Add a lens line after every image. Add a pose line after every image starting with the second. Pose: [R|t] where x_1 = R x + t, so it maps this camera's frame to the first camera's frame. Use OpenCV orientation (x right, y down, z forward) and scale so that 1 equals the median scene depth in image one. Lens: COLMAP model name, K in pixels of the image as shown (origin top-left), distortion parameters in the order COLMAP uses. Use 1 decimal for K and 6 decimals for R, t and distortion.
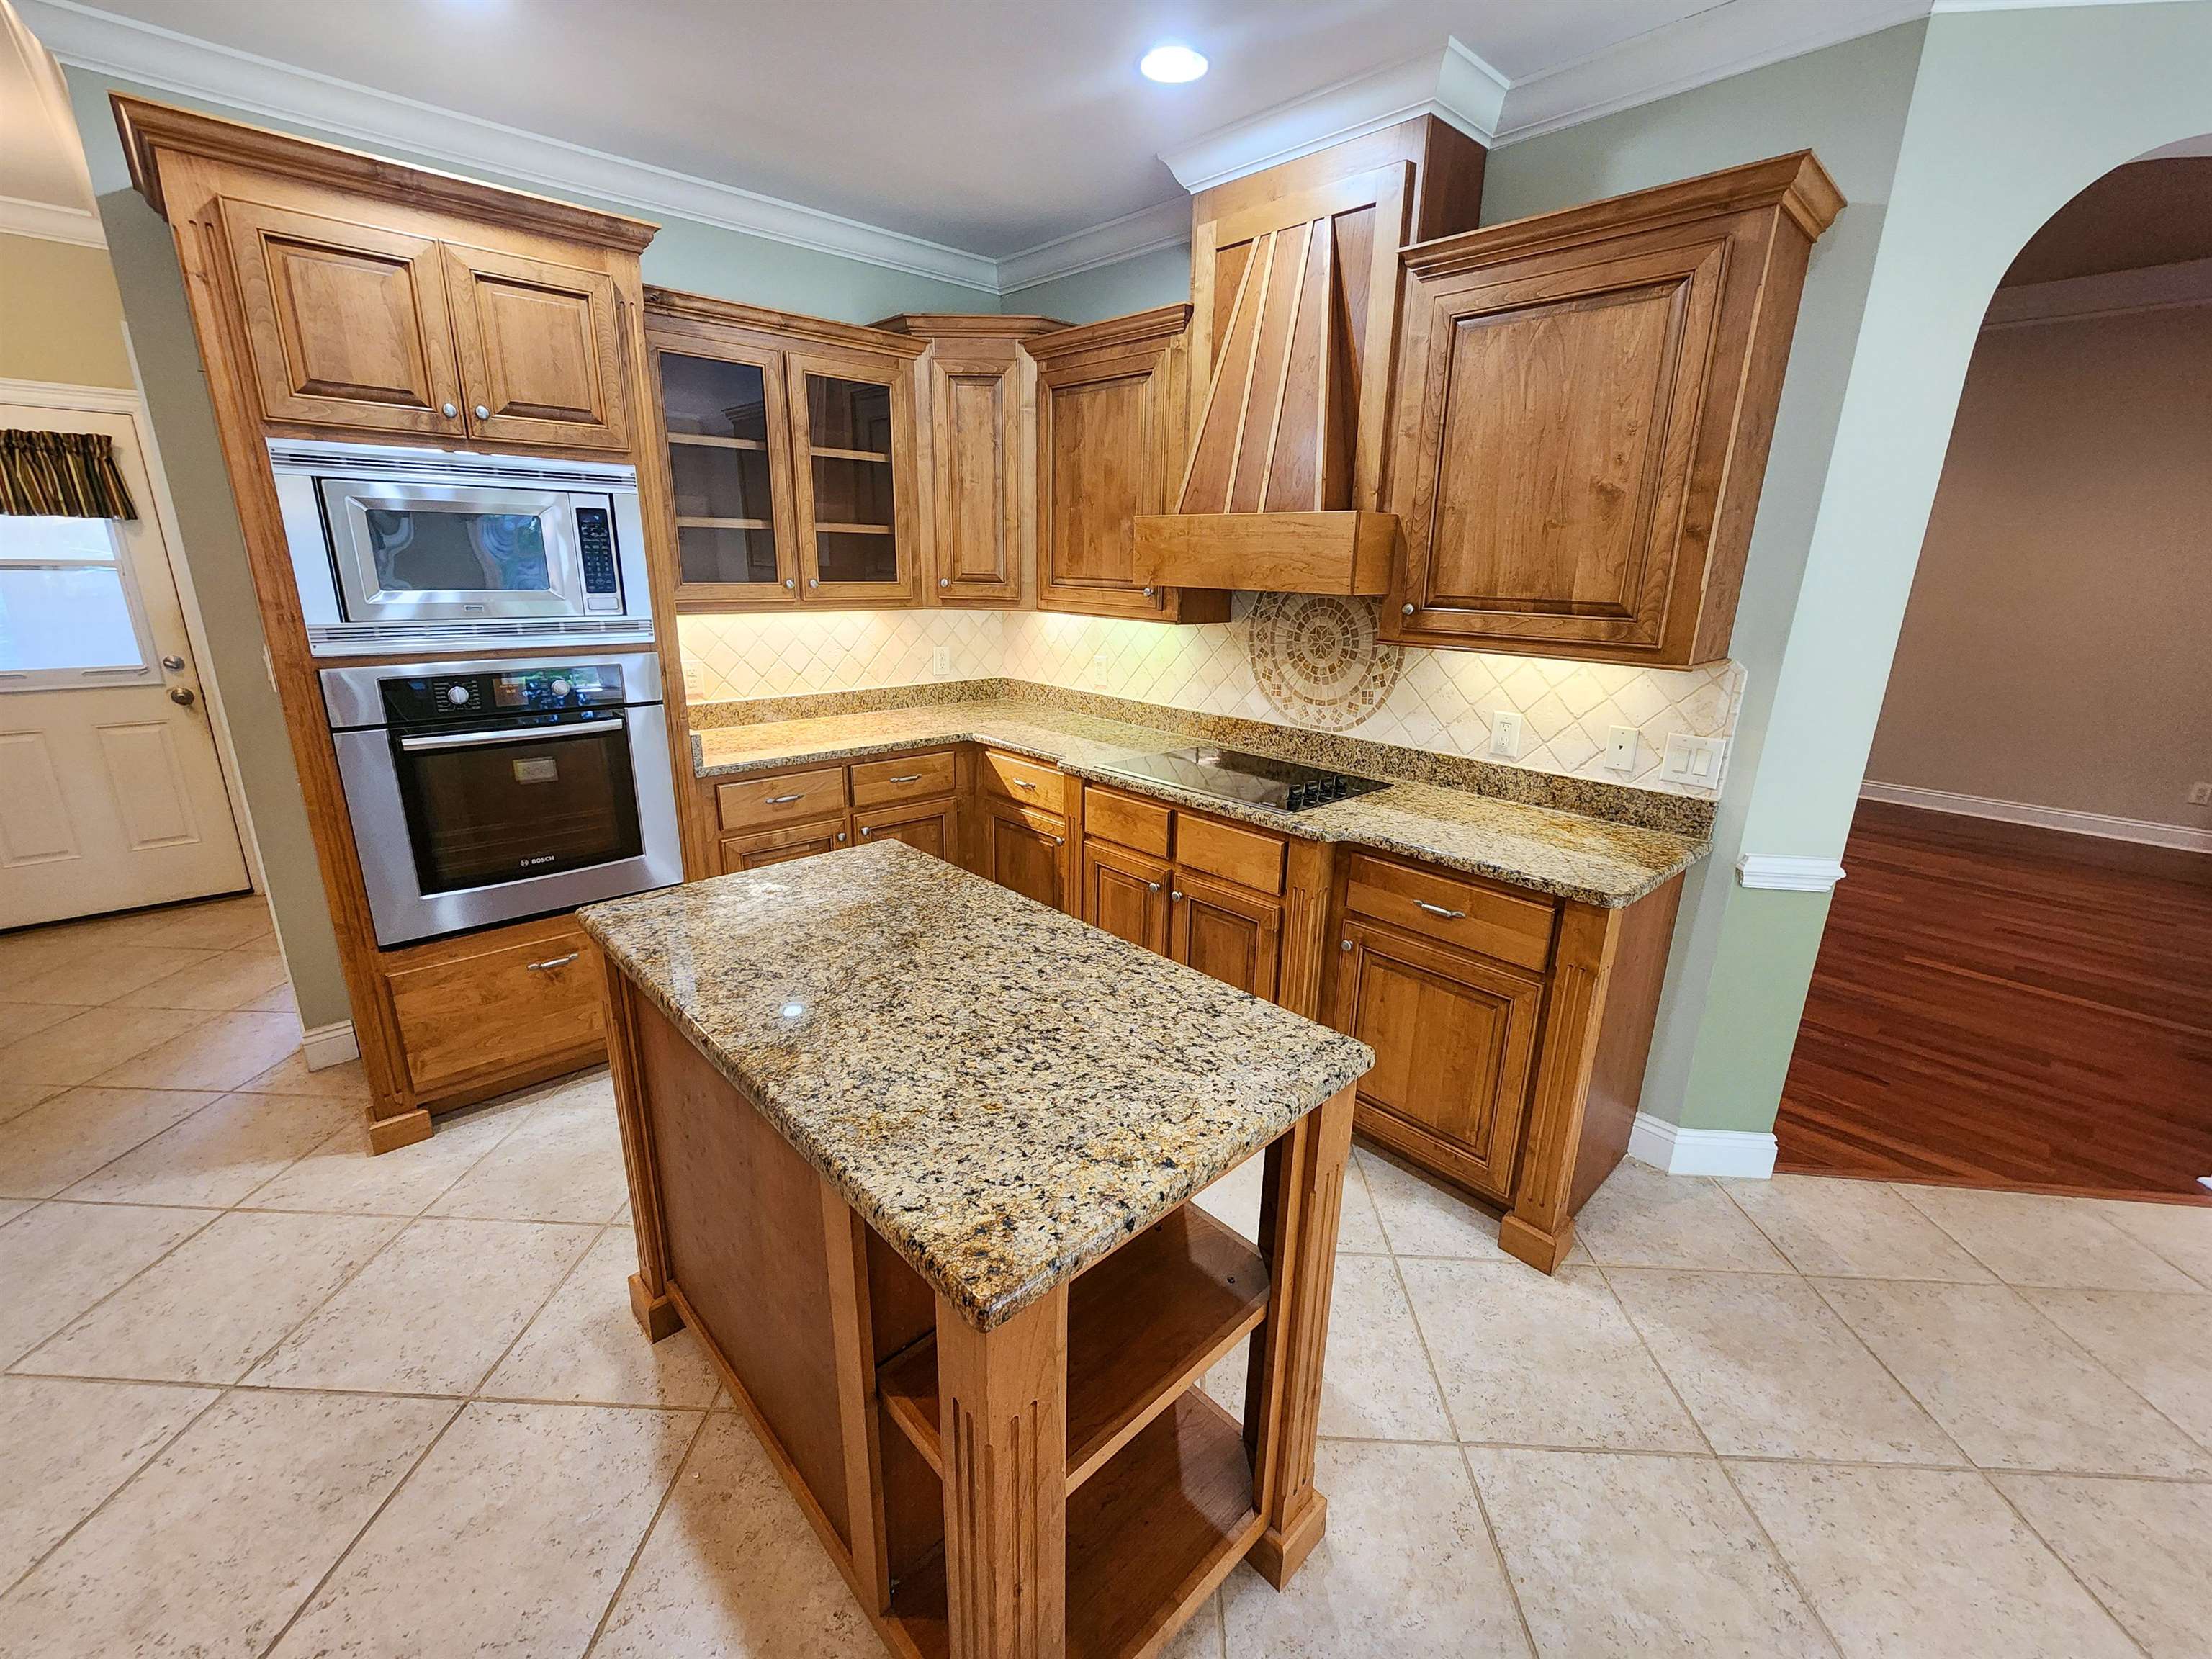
lens RADIAL K [[904.7, 0, 1109.0], [0, 904.7, 814.8], [0, 0, 1]] dist [-0.004037, -0.000258]
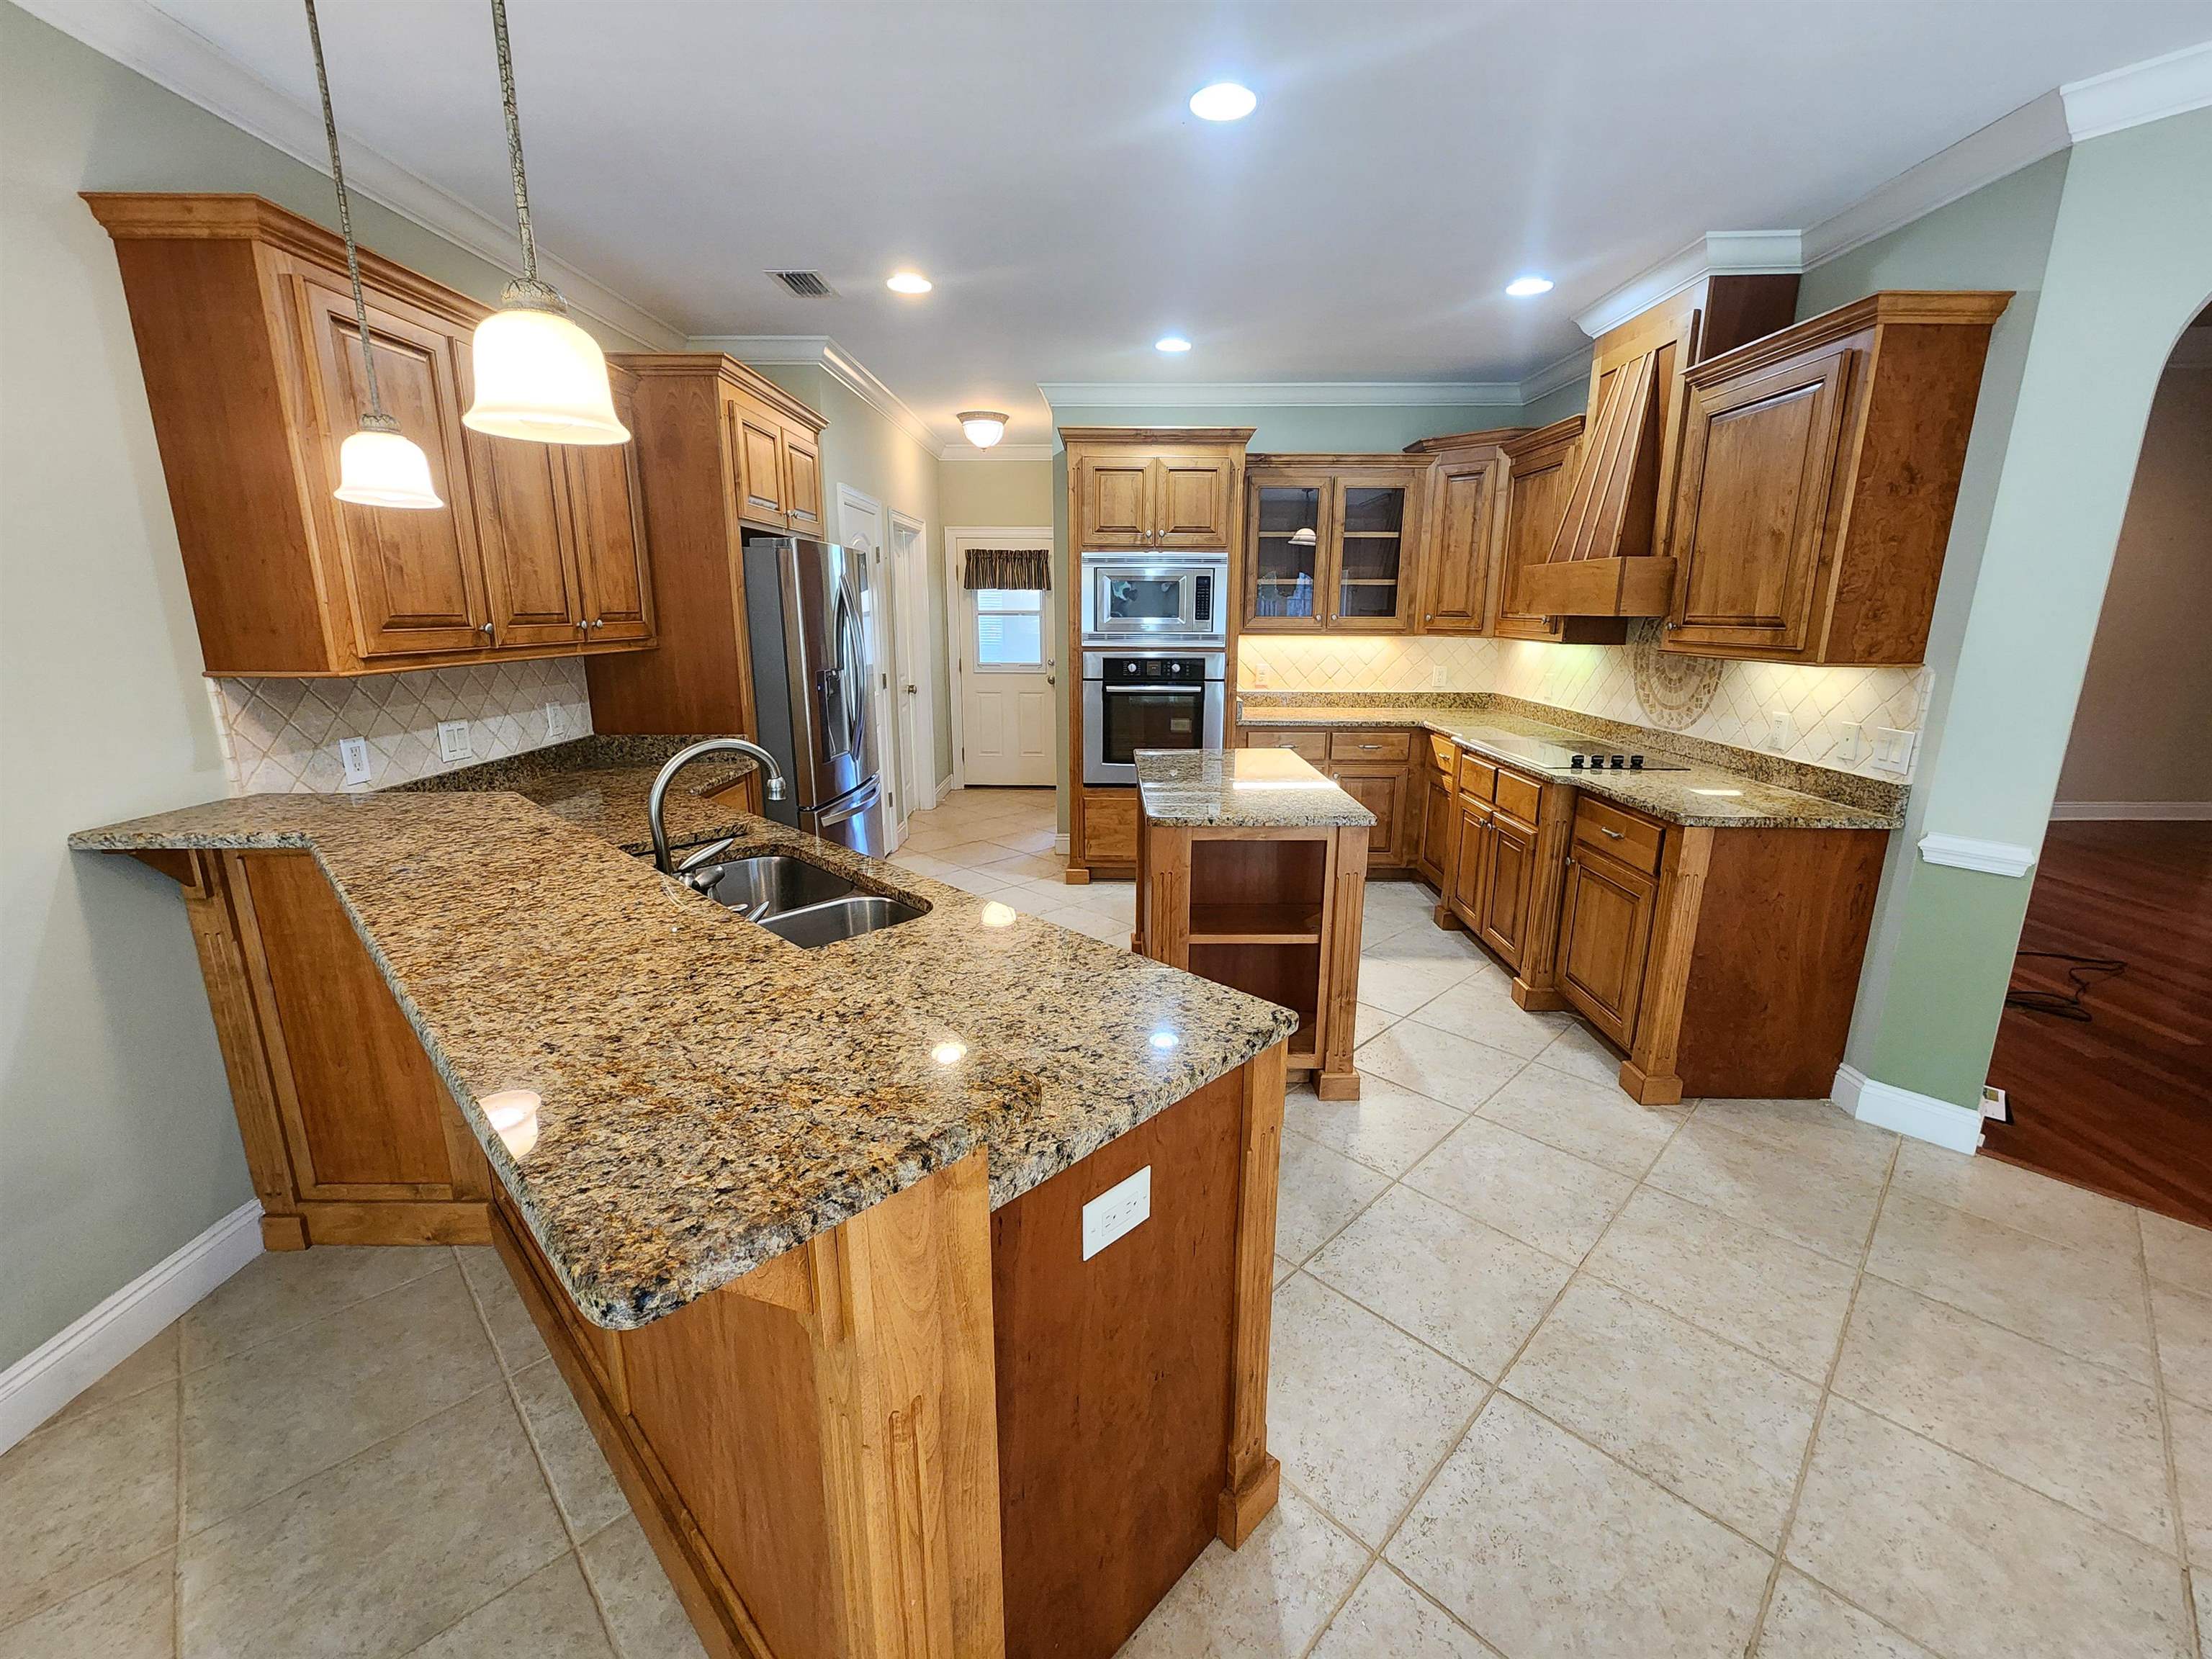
lens RADIAL K [[904.7, 0, 1109.0], [0, 904.7, 814.8], [0, 0, 1]] dist [-0.004037, -0.000258]
pose [[0.723453, 0.137930, -0.676455, 0.632651], [-0.177993, 0.983978, 0.010274, 0.171232], [0.667034, 0.112971, 0.736413, -0.481205]]
